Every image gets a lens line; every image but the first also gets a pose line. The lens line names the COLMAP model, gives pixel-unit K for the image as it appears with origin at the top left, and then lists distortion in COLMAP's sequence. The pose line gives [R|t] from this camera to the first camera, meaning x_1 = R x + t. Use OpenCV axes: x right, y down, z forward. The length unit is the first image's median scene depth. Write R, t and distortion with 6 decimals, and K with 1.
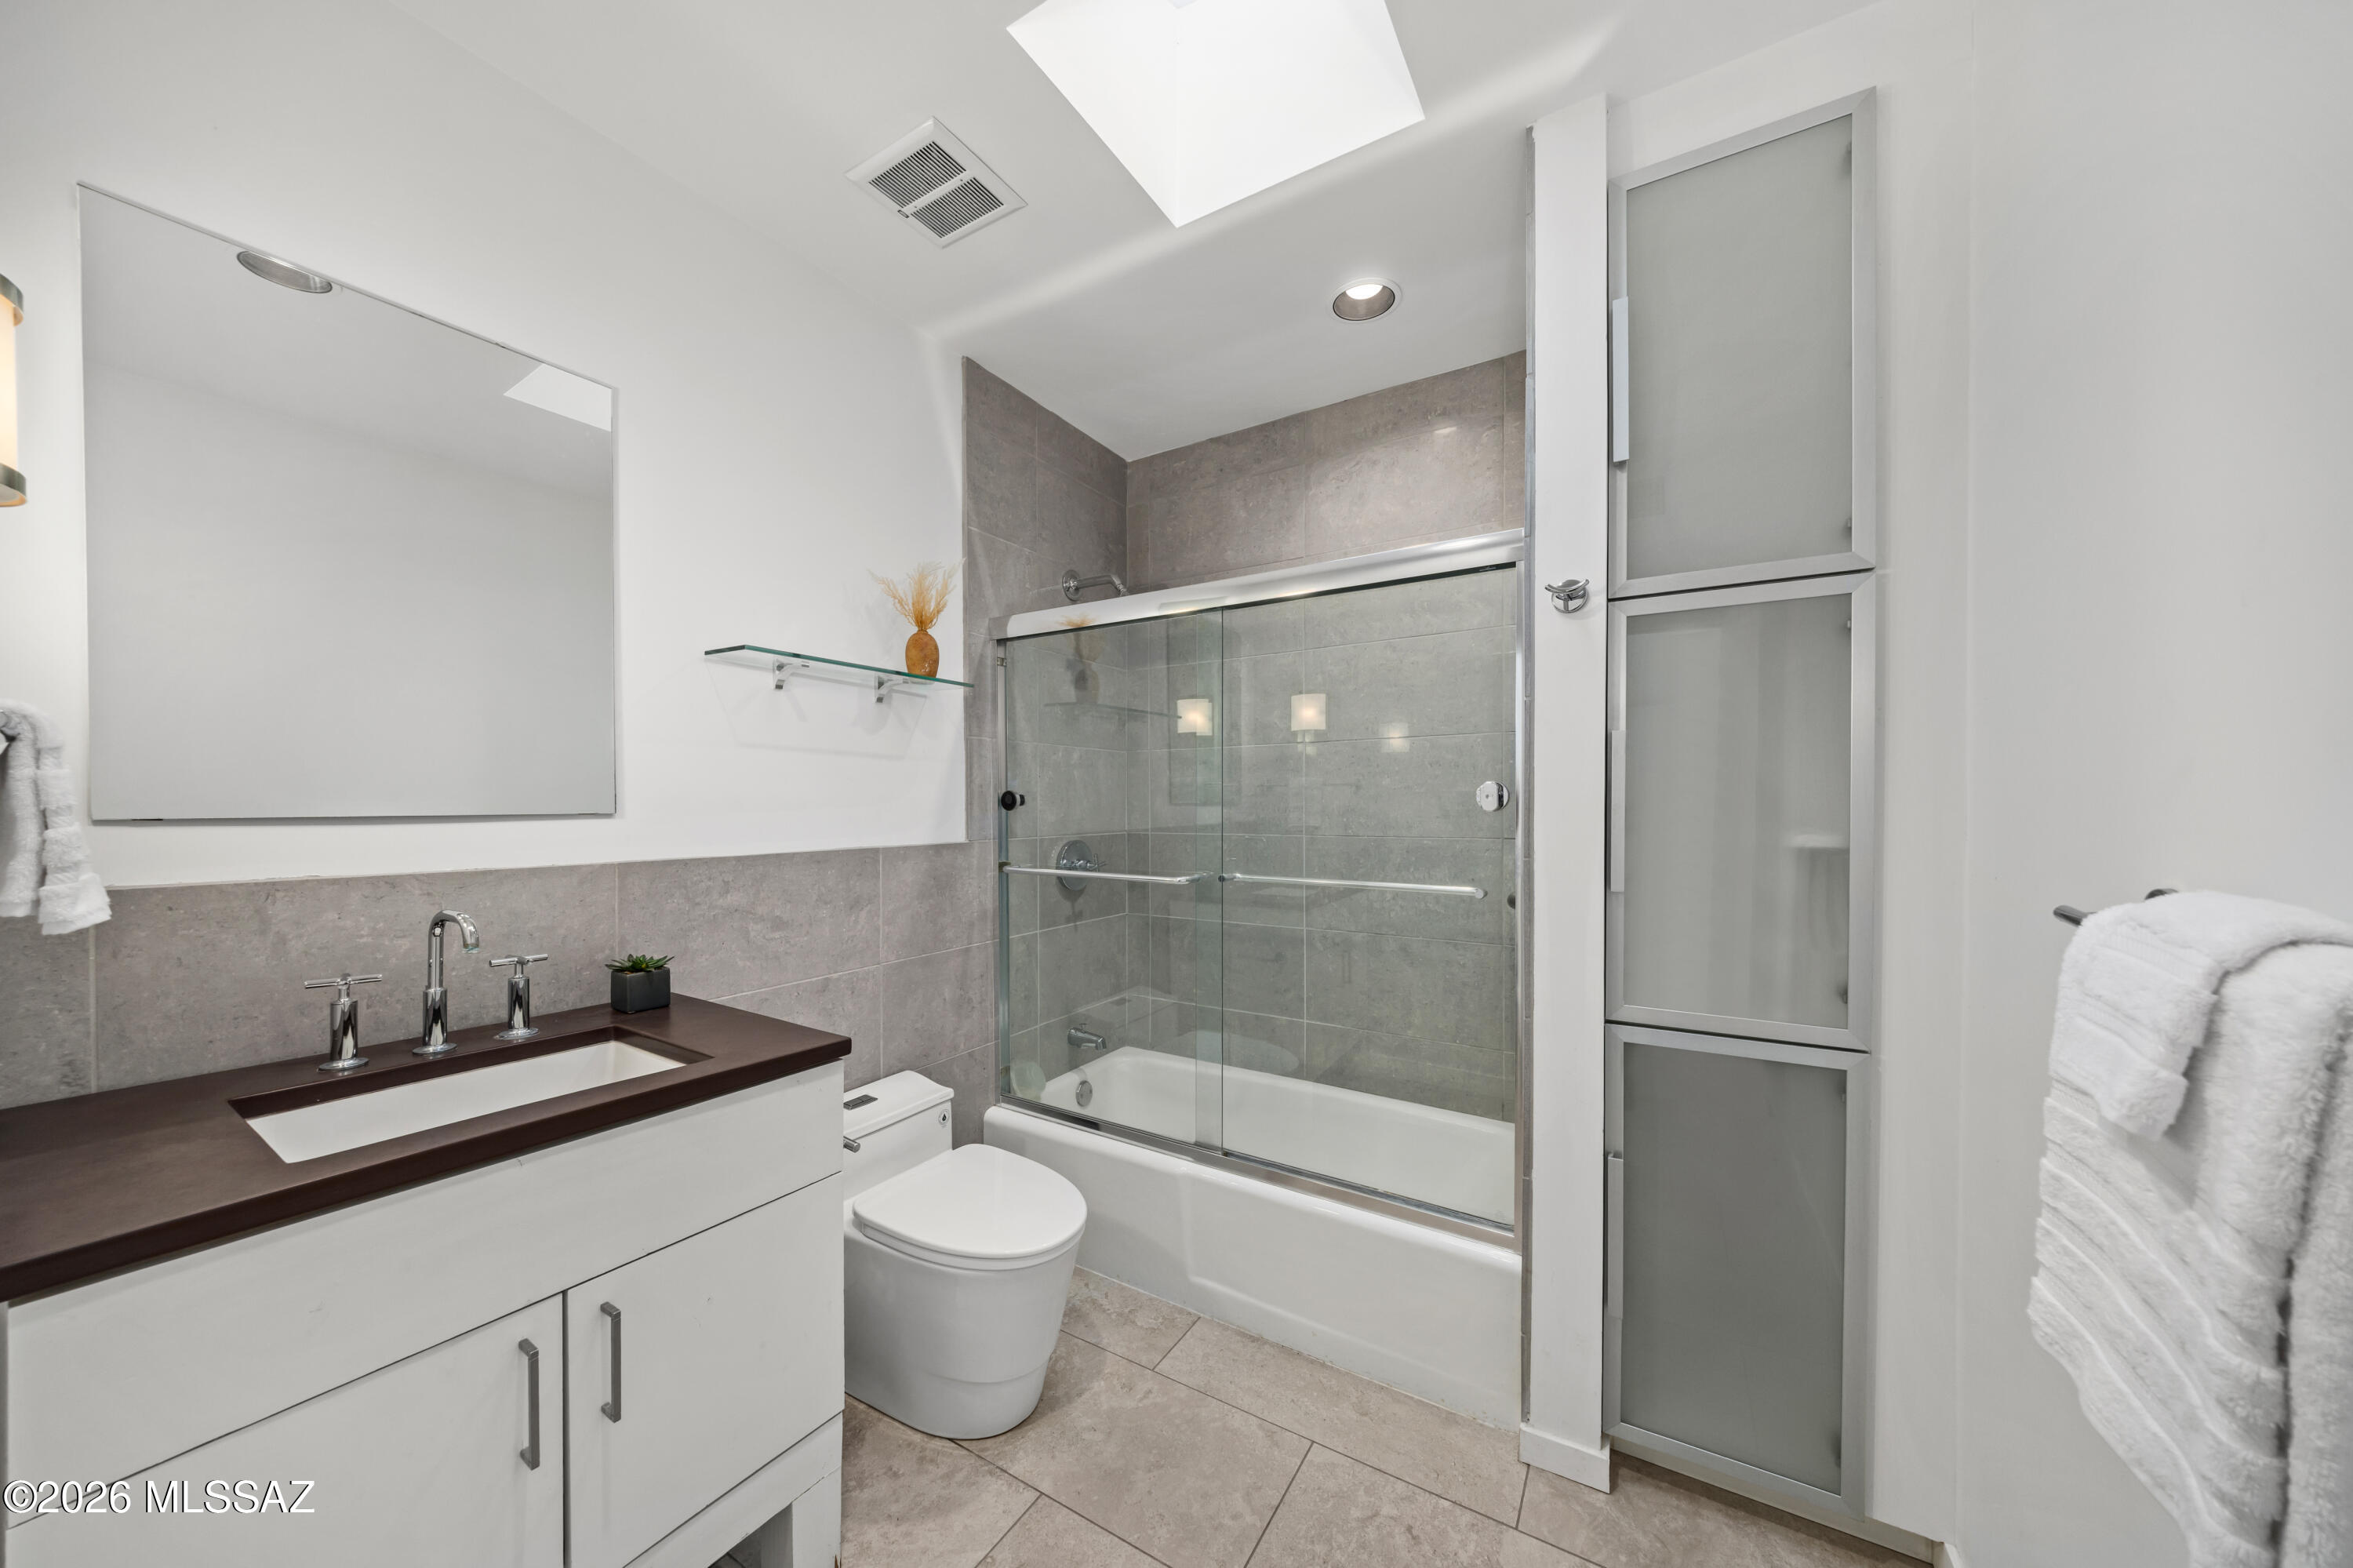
lens RADIAL K [[807.0, 0, 1176.5], [0, 807.0, 784.0], [0, 0, 1]] dist [-0.004164, 0.000402]
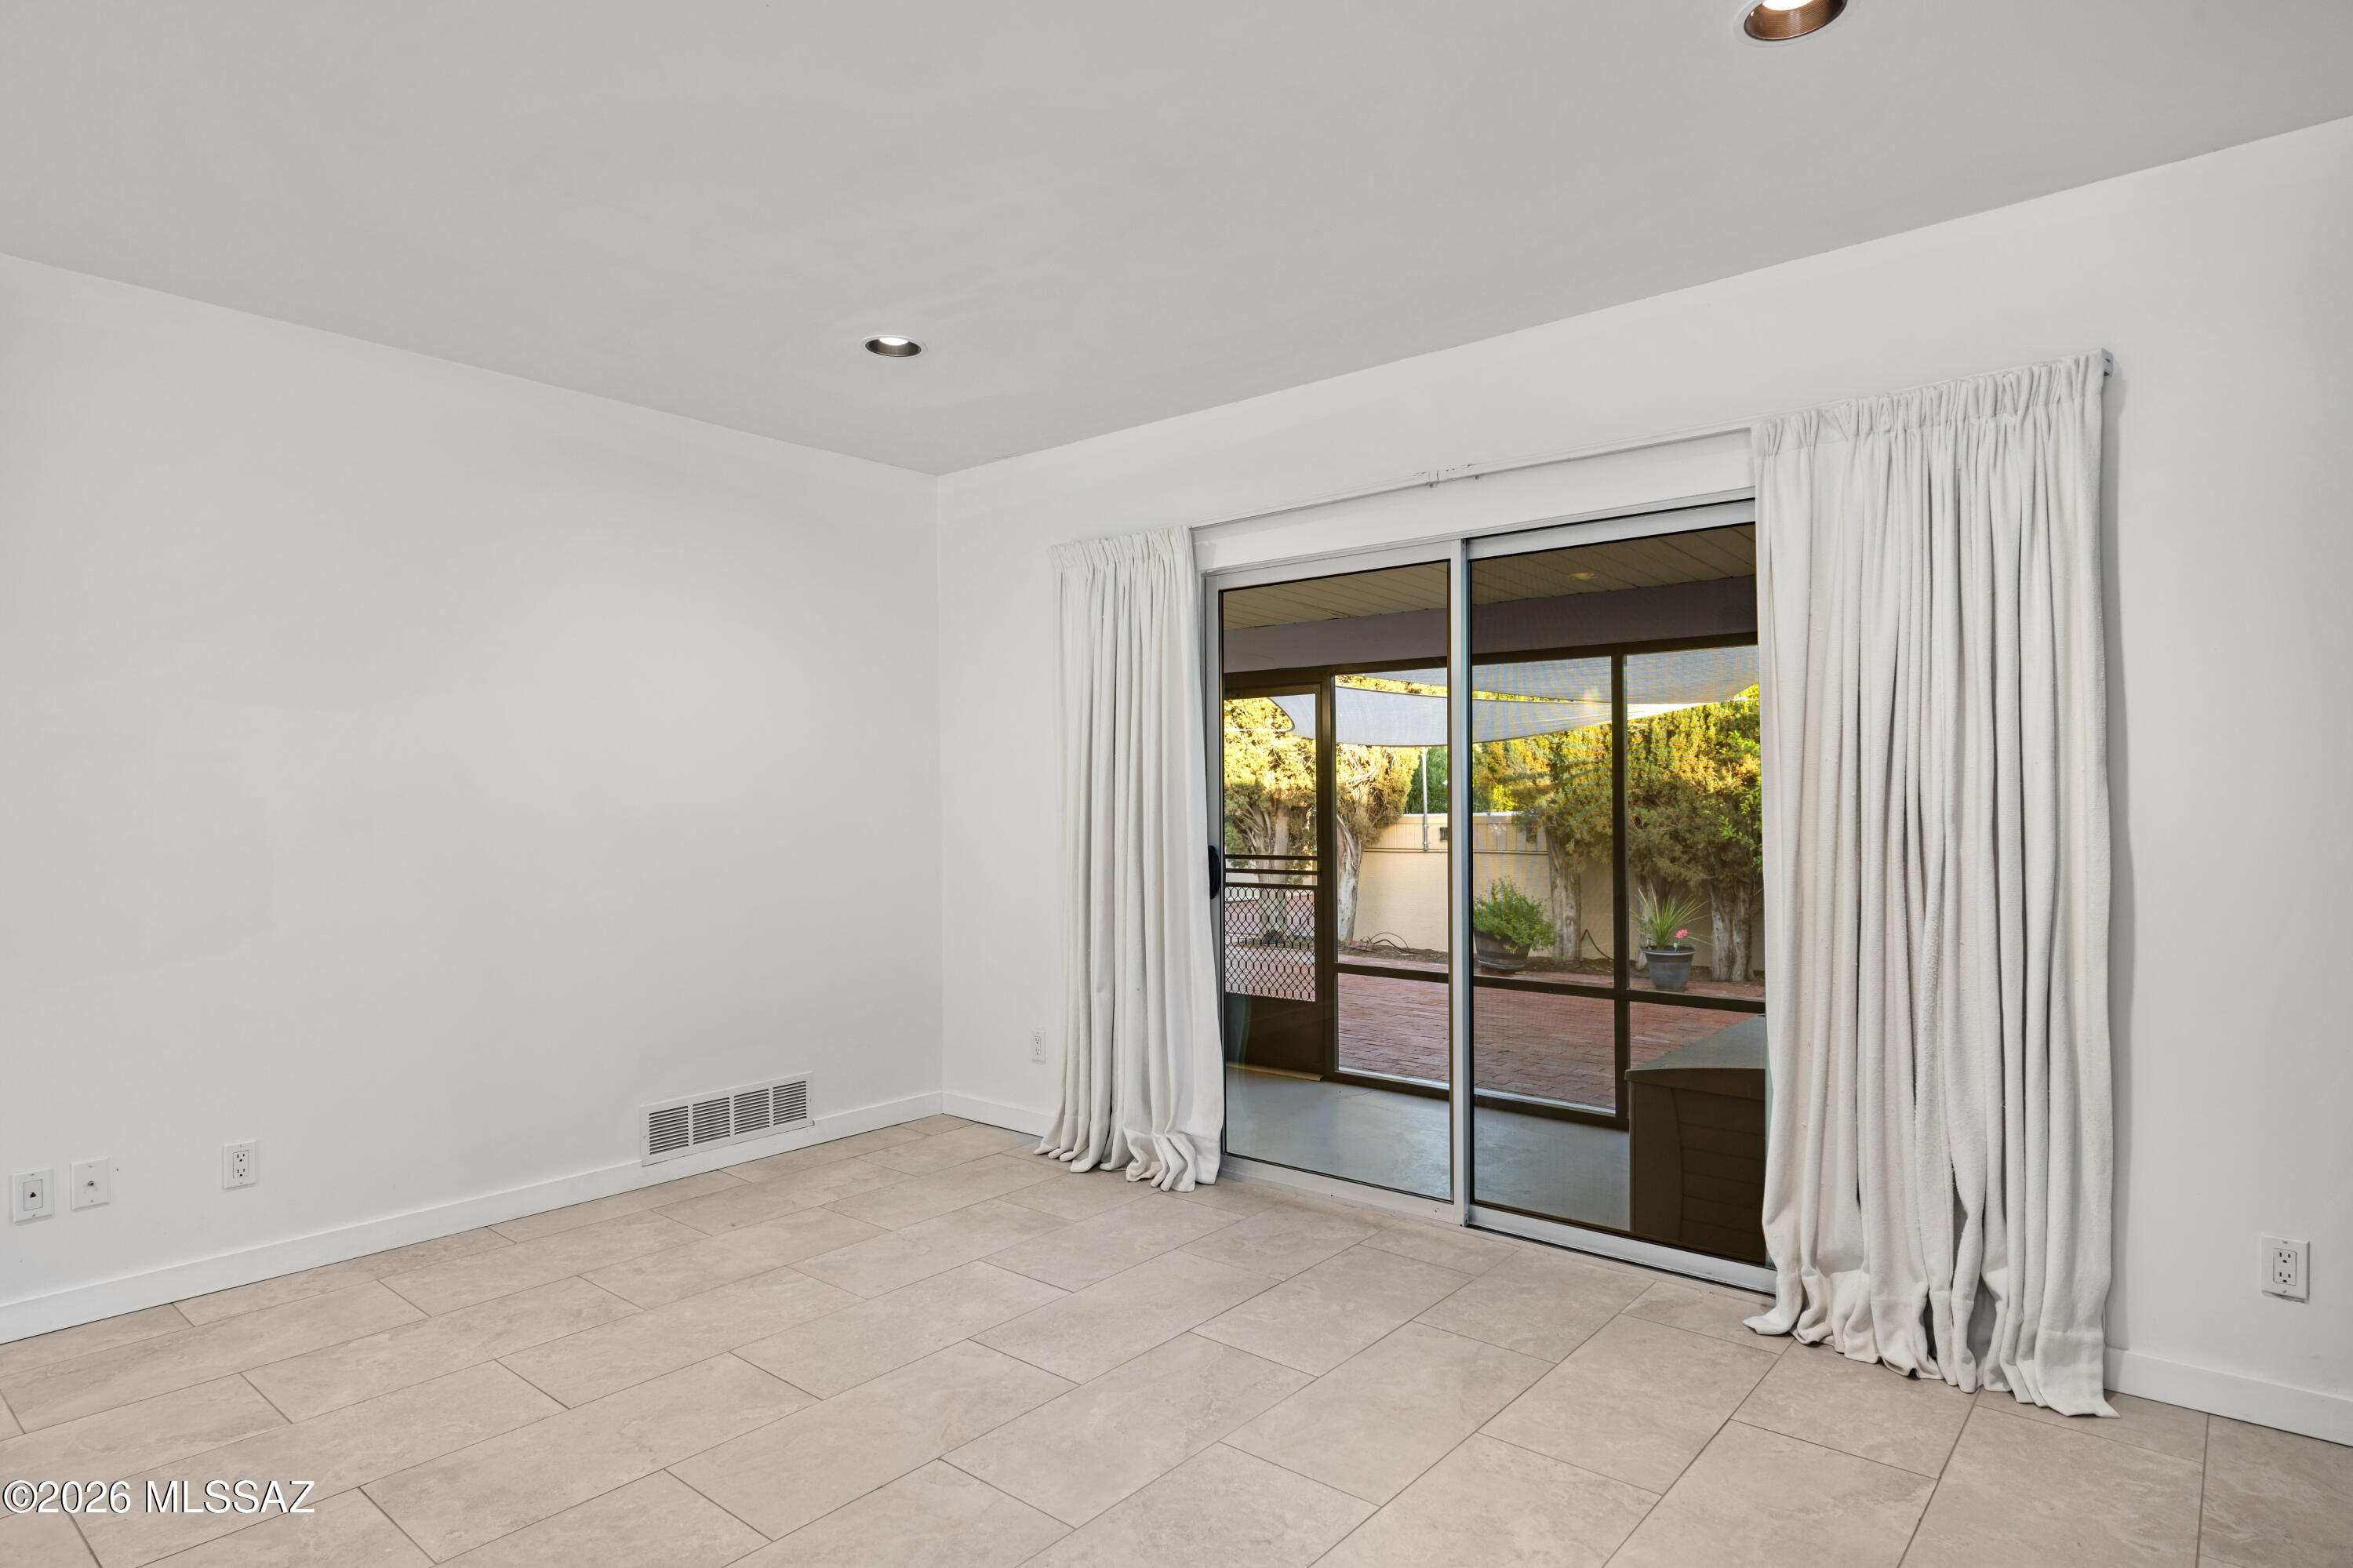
lens RADIAL K [[1291.0, 0, 1149.5], [0, 1291.0, 811.6], [0, 0, 1]] dist [0.008029, 0.000546]
pose [[-0.169312, 0.009836, -0.985513, 1.881681], [0.005600, 0.999944, 0.009018, 0.017008], [0.985547, -0.003992, -0.169357, 1.136703]]
